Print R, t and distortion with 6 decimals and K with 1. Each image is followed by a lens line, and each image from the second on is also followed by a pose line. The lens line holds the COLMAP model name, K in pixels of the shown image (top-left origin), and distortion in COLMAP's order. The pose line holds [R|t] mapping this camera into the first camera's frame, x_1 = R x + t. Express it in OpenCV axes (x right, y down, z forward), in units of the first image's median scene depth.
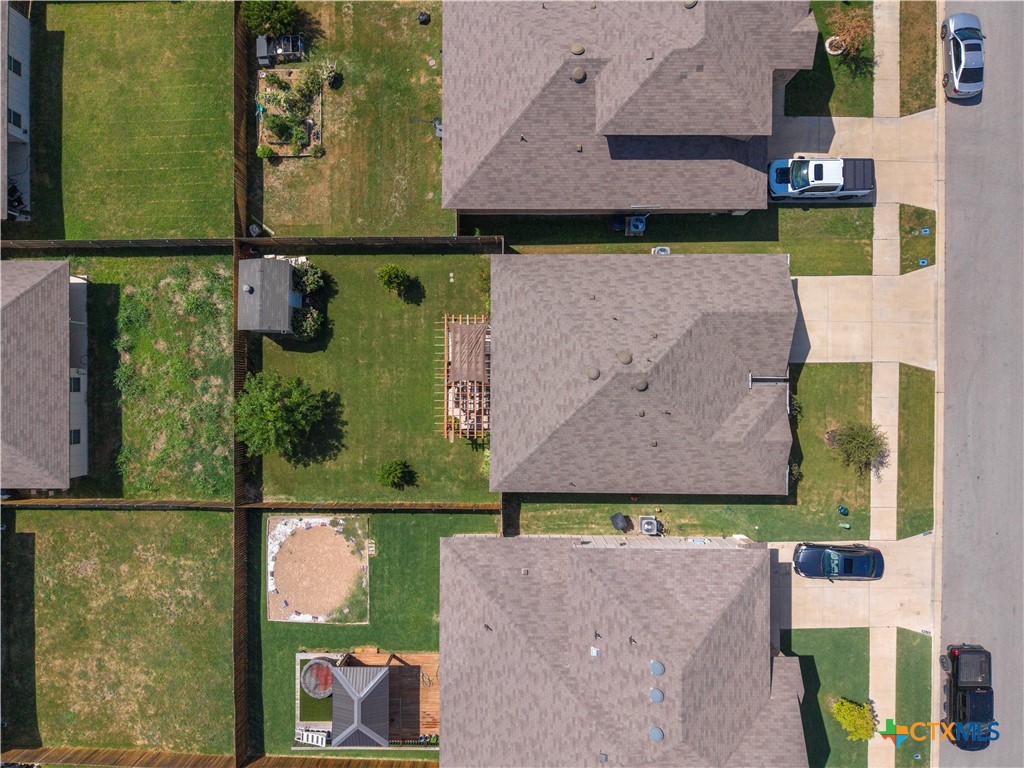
lens RADIAL K [[690.5, 0, 519.6], [0, 690.5, 386.1], [0, 0, 1]] dist [0.039047, -0.052116]
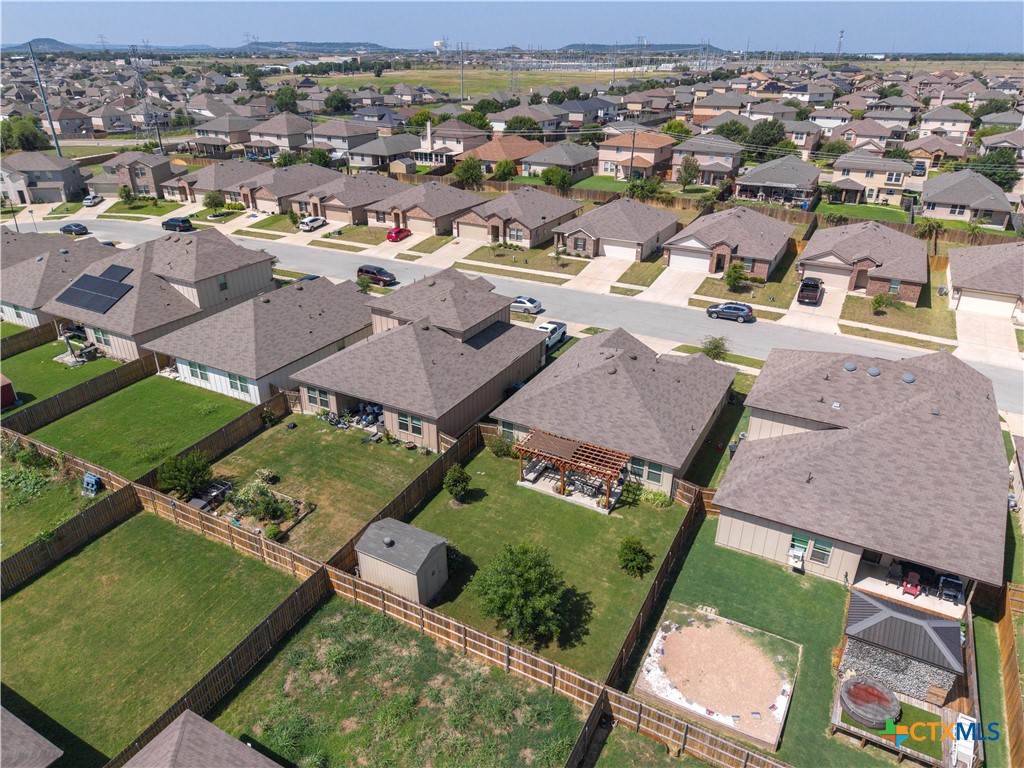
lens RADIAL K [[690.5, 0, 519.6], [0, 690.5, 386.1], [0, 0, 1]] dist [0.039047, -0.052116]
pose [[0.465332, -0.380845, 0.799014, -0.892598], [0.885119, 0.205771, -0.417399, 0.327419], [-0.005450, 0.901452, 0.432845, 0.388883]]
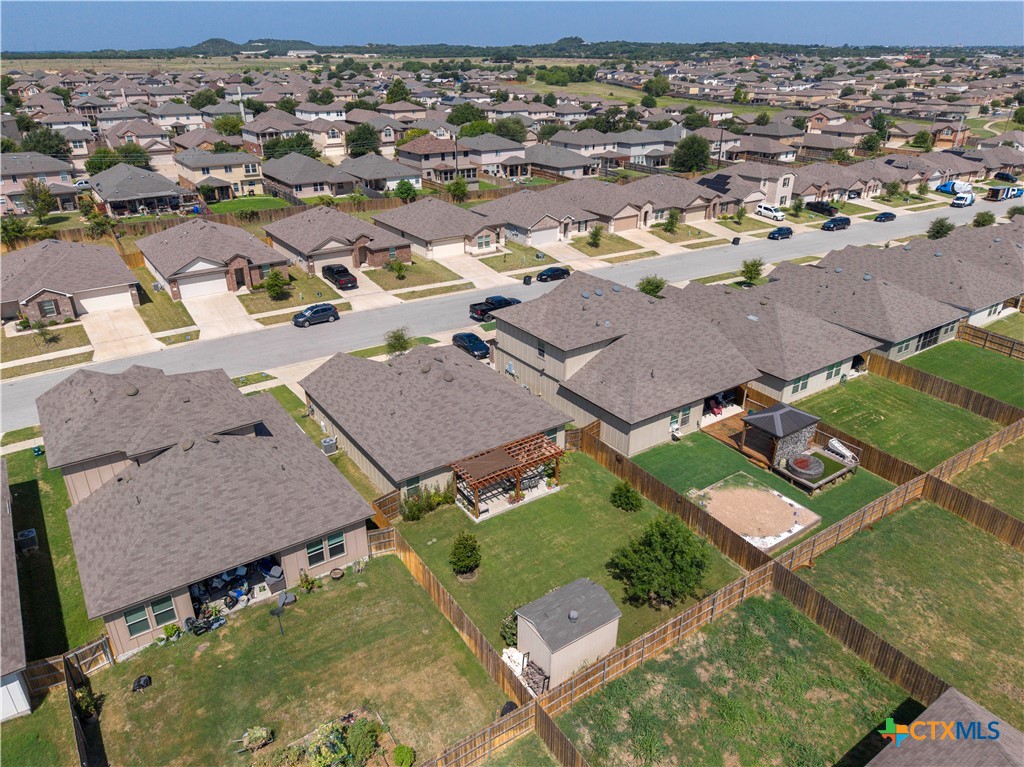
lens RADIAL K [[690.5, 0, 519.6], [0, 690.5, 385.6], [0, 0, 1]] dist [0.039047, -0.052116]
pose [[-0.579823, -0.351128, 0.735197, -0.782151], [0.814735, -0.253928, 0.521275, -0.494394], [0.003653, 0.901238, 0.433309, 0.392252]]
